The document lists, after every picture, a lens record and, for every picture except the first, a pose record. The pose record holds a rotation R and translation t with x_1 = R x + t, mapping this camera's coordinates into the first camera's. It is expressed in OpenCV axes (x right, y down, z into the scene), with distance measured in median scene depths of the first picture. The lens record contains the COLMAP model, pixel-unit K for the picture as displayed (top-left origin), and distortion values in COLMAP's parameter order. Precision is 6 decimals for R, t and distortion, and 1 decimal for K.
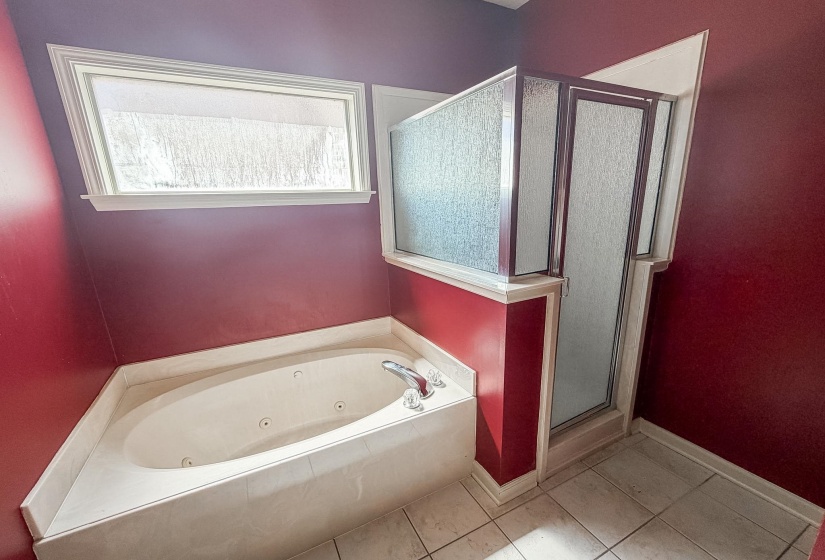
lens RADIAL K [[340.4, 0, 402.3], [0, 340.4, 299.1], [0, 0, 1]] dist [0.001724, -0.000527]
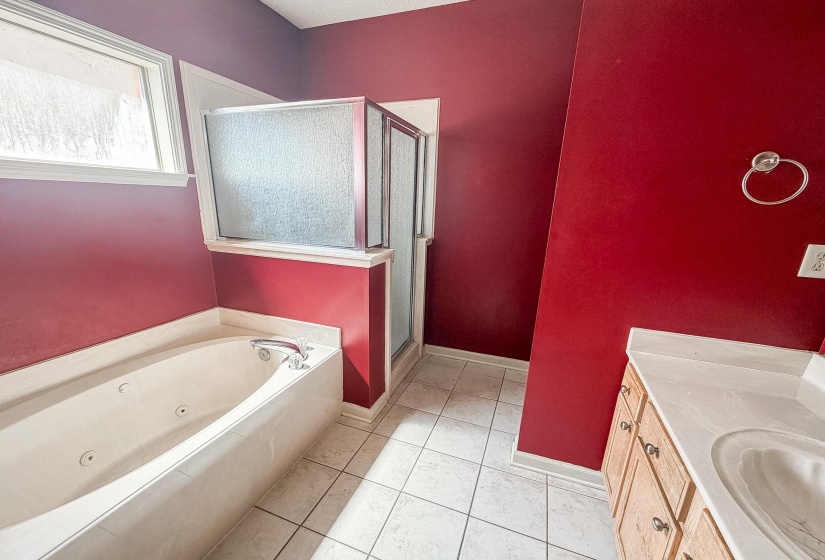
lens RADIAL K [[340.4, 0, 398.5], [0, 340.4, 299.9], [0, 0, 1]] dist [0.001724, -0.000527]
pose [[0.757309, -0.137399, 0.638439, -0.372407], [0.130044, 0.989766, 0.058753, 0.057500], [-0.639978, 0.038531, 0.767427, -0.097020]]
